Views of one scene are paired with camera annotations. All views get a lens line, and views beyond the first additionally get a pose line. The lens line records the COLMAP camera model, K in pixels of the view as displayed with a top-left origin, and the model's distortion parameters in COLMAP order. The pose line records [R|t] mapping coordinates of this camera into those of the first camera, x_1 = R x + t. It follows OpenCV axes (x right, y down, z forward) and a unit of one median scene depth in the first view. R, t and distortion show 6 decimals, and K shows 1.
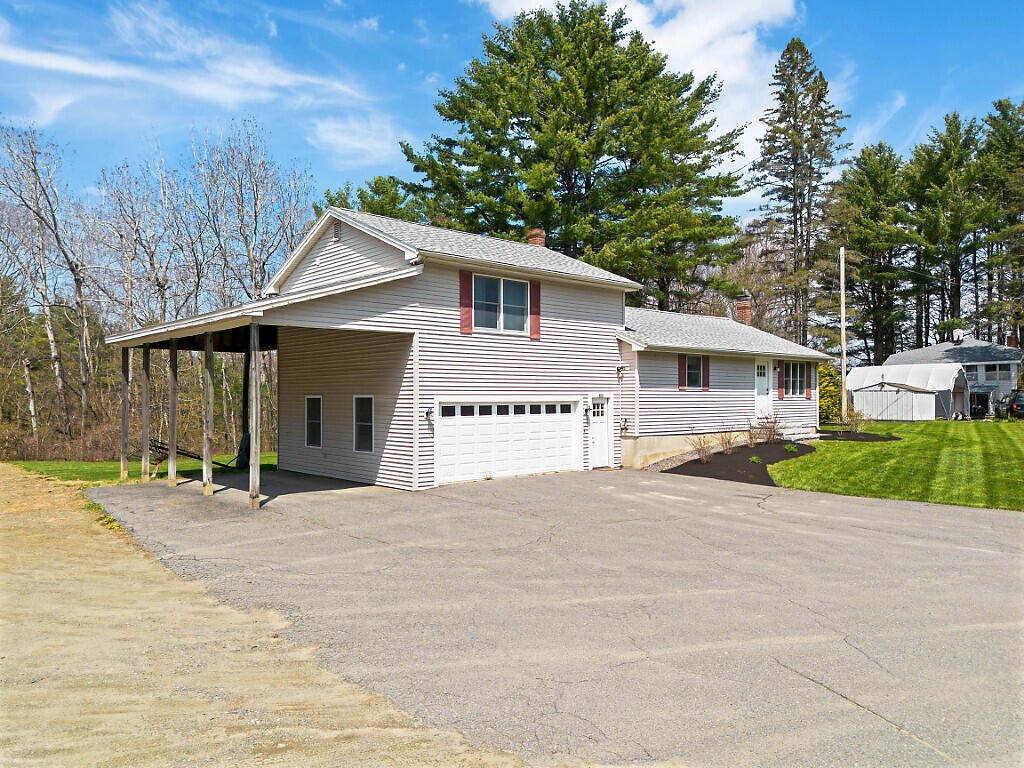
lens RADIAL K [[724.7, 0, 512.0], [0, 724.7, 384.0], [0, 0, 1]] dist [0.040921, -0.032048]
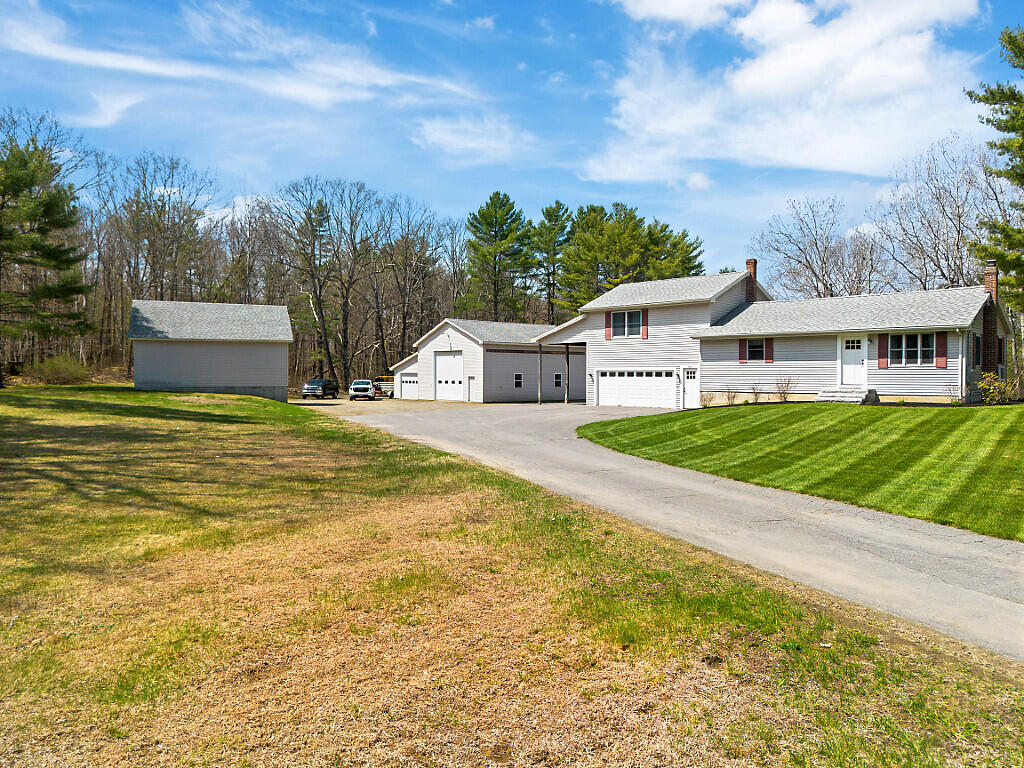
lens RADIAL K [[724.7, 0, 512.0], [0, 724.7, 384.0], [0, 0, 1]] dist [0.040921, -0.032048]
pose [[0.114989, 0.021693, -0.993130, 1.843644], [0.027818, 0.999299, 0.025049, 0.001354], [0.992977, -0.030507, 0.114305, 0.390100]]
